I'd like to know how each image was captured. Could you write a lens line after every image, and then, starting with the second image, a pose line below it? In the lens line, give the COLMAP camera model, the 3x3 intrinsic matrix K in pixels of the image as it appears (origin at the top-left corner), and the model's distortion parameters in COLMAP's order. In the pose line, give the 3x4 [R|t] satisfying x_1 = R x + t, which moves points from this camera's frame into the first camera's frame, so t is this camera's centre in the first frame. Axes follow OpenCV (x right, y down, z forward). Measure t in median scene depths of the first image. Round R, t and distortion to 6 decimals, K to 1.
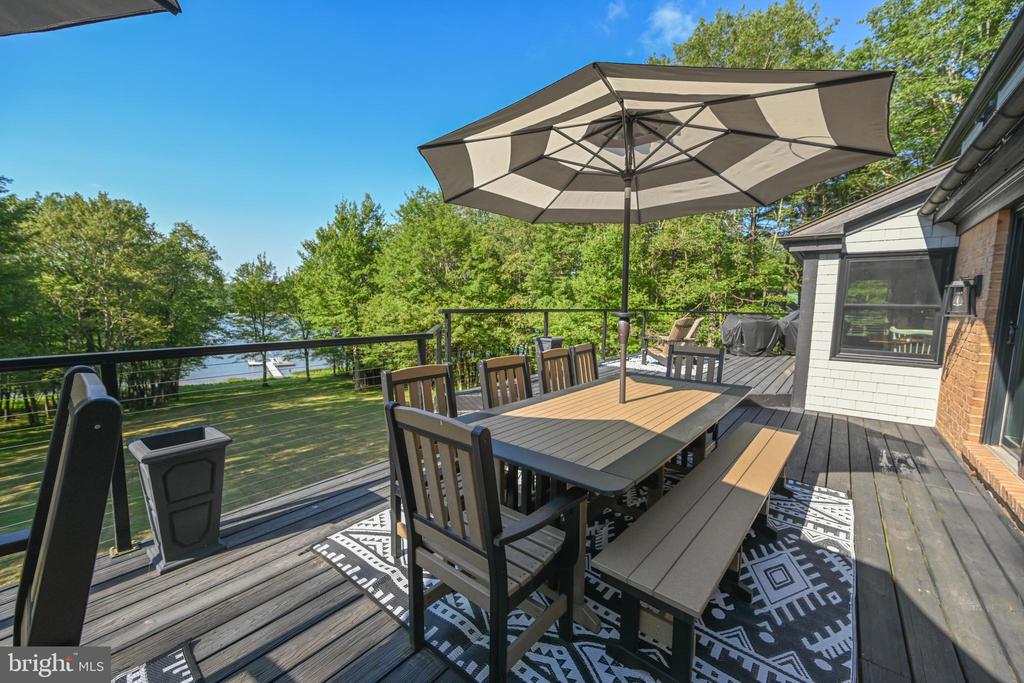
lens RADIAL K [[400.0, 0, 509.5], [0, 400.0, 345.2], [0, 0, 1]] dist [-0.001514, 0.000152]
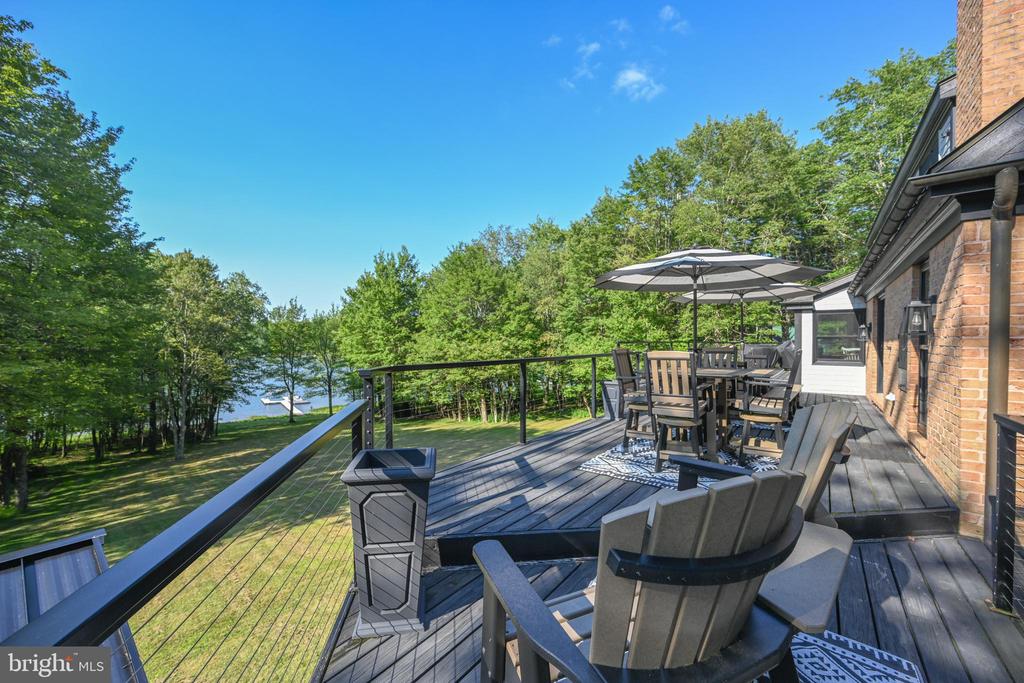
lens RADIAL K [[402.0, 0, 510.8], [0, 402.0, 346.1], [0, 0, 1]] dist [-0.003382, -0.000077]
pose [[0.999233, -0.016632, 0.035440, -0.150587], [0.019741, 0.995814, -0.089241, 0.019265], [-0.033808, 0.089872, 0.995379, -0.185708]]
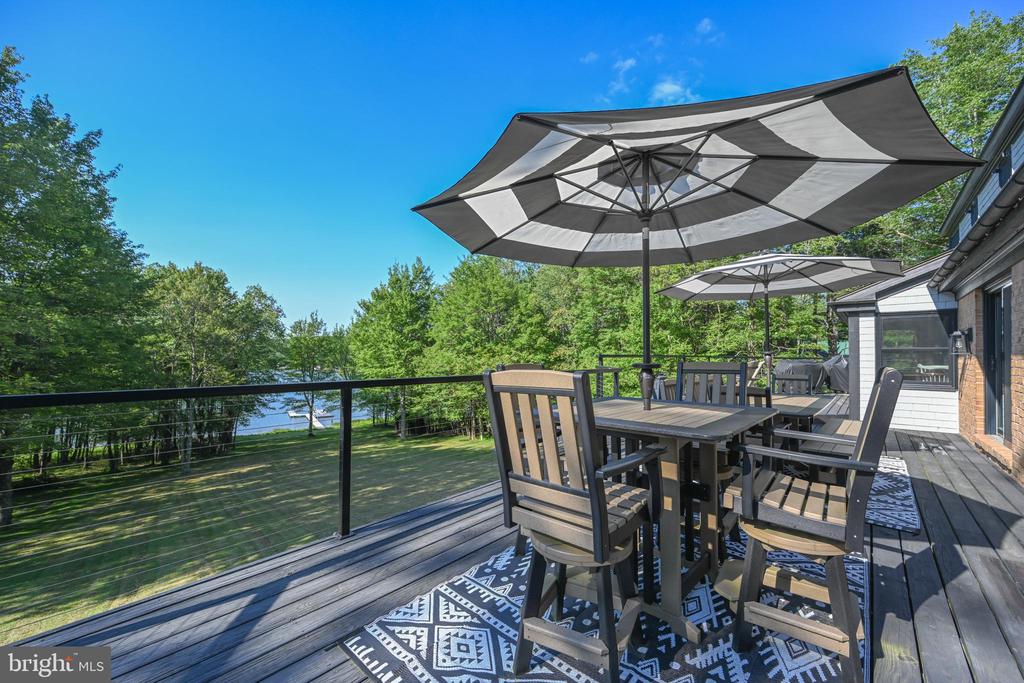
lens RADIAL K [[399.9, 0, 513.1], [0, 399.9, 350.5], [0, 0, 1]] dist [-0.001857, -0.000133]
pose [[0.999218, -0.012306, -0.037572, -0.084491], [0.007857, 0.993179, -0.116334, 0.012285], [0.038747, 0.115948, 0.992499, -0.092356]]
